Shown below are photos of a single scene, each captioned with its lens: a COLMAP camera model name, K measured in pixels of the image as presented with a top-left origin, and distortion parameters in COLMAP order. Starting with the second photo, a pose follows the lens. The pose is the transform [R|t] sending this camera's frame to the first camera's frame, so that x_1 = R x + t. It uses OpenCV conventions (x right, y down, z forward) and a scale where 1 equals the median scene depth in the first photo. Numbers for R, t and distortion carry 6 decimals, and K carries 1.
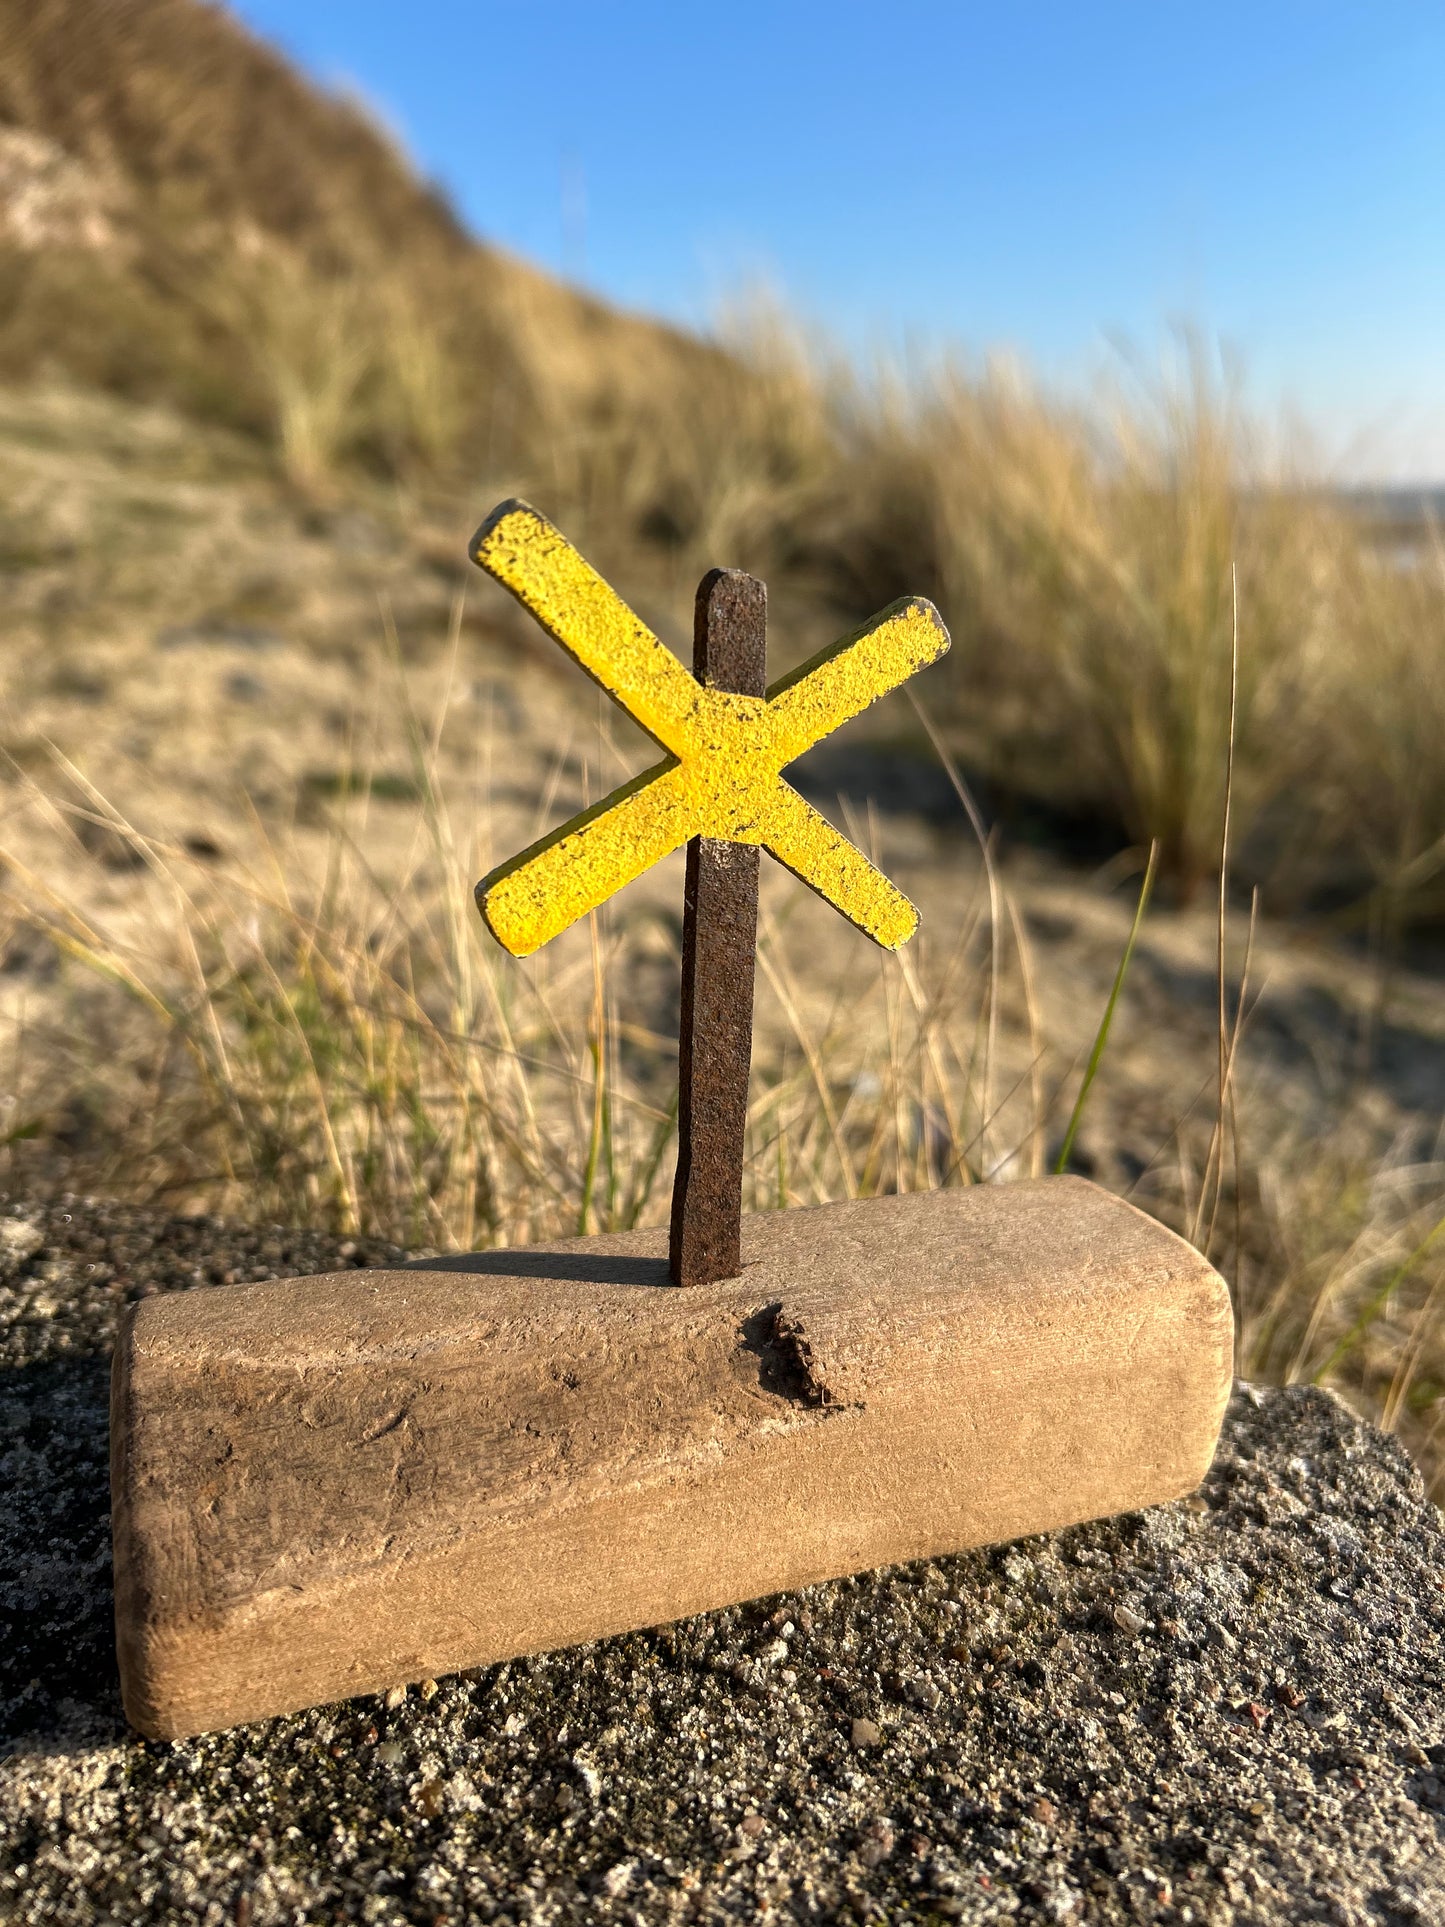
lens RADIAL K [[1517.5, 0, 716.1], [0, 1517.5, 968.9], [0, 0, 1]] dist [-0.000619, -0.017867]
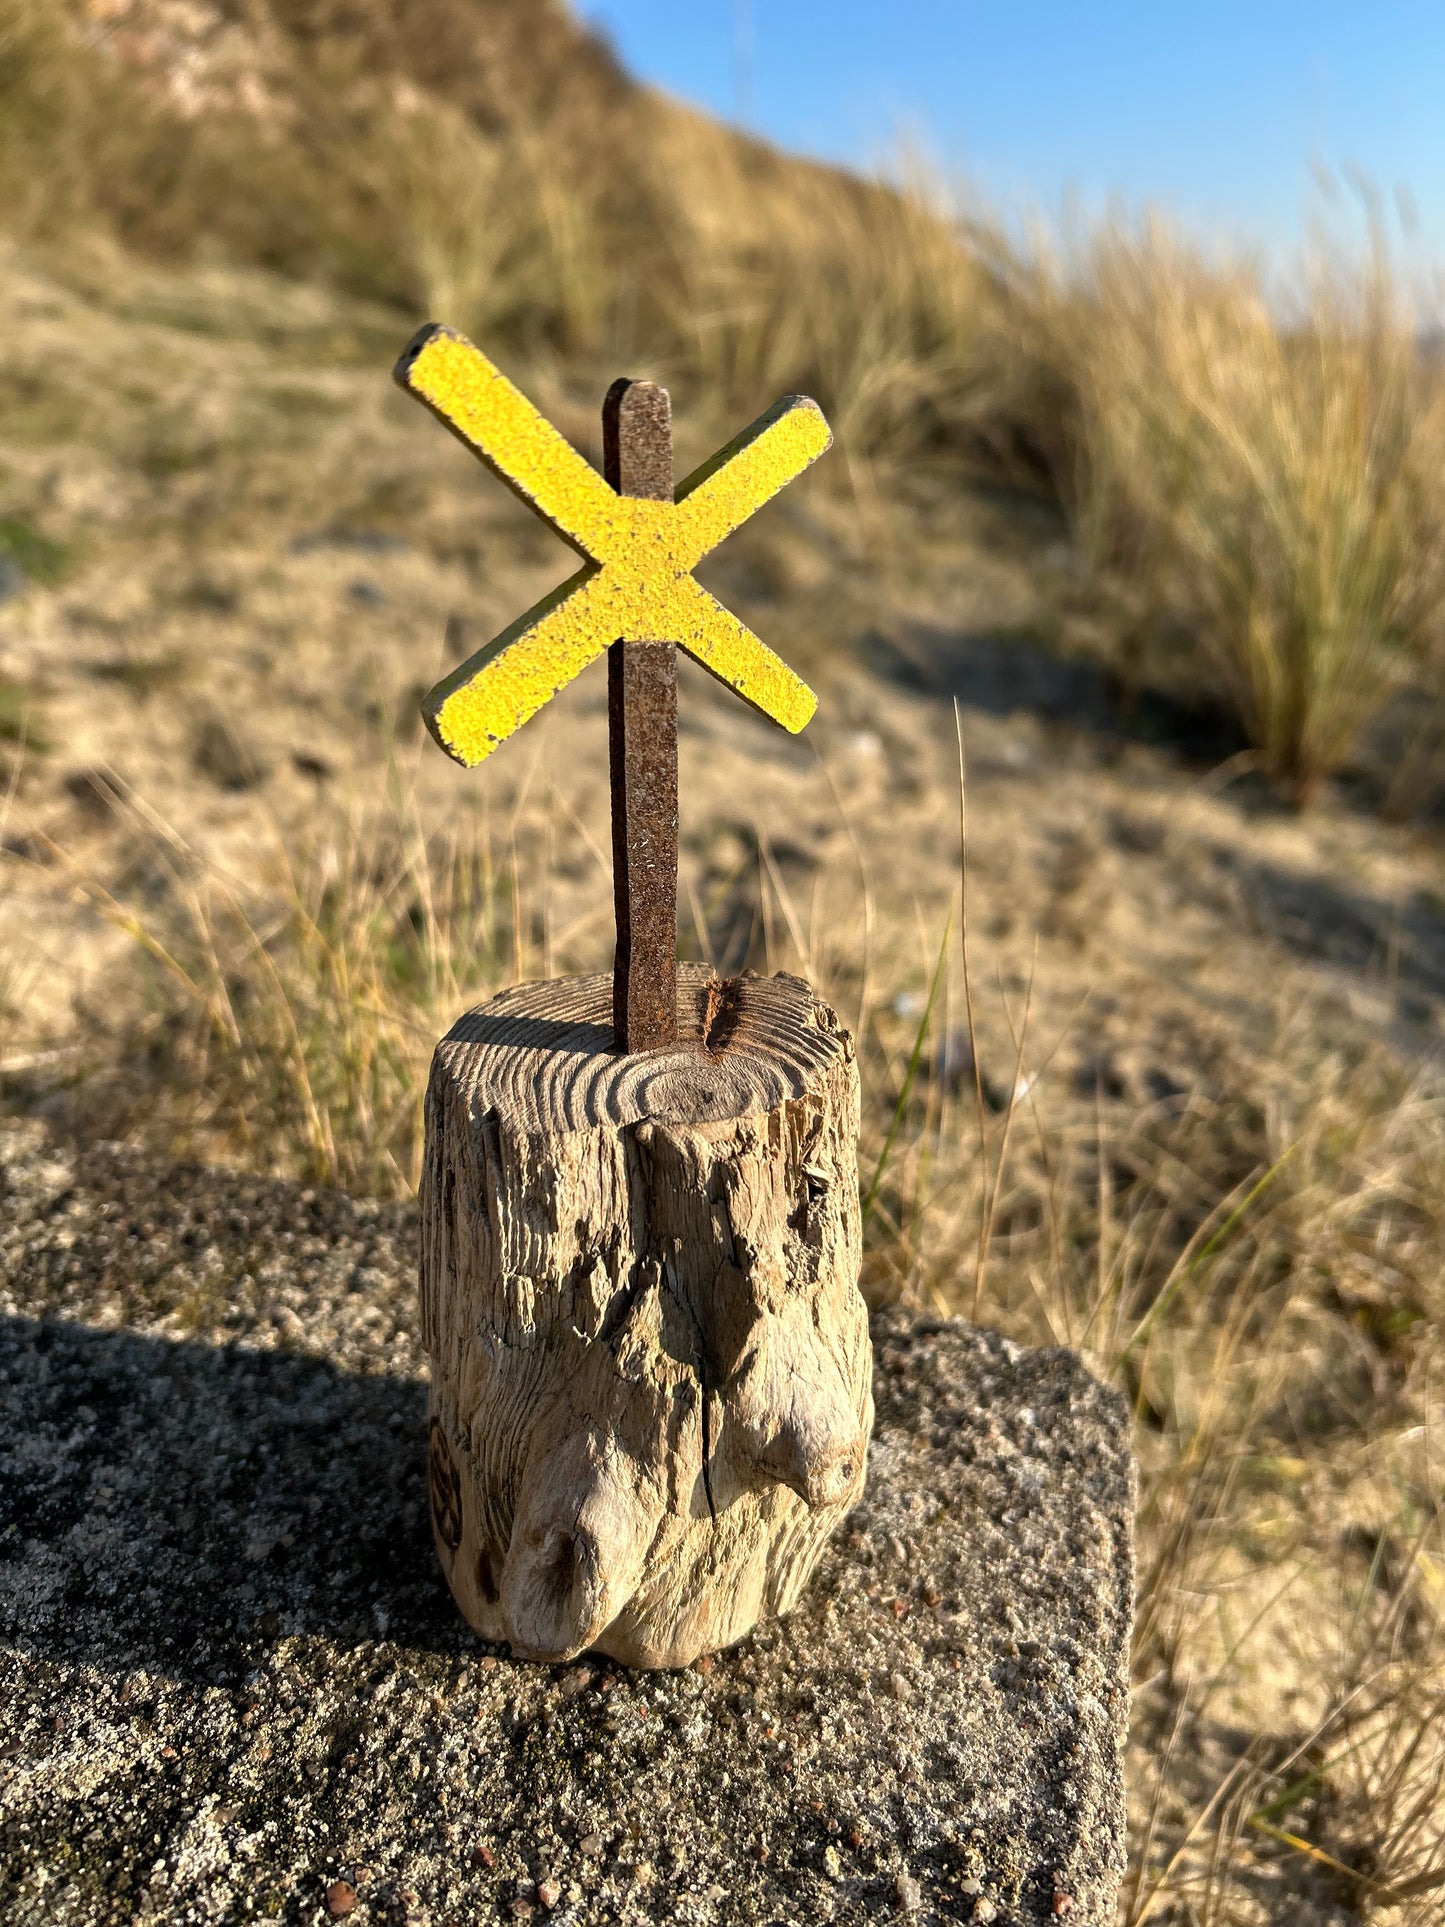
lens RADIAL K [[1517.5, 0, 723.1], [0, 1517.5, 967.8], [0, 0, 1]] dist [-0.000619, -0.017867]
pose [[0.994588, 0.027135, -0.100290, 0.291666], [-0.018091, 0.995776, 0.090011, -0.163141], [0.102309, -0.087709, 0.990878, -0.250827]]
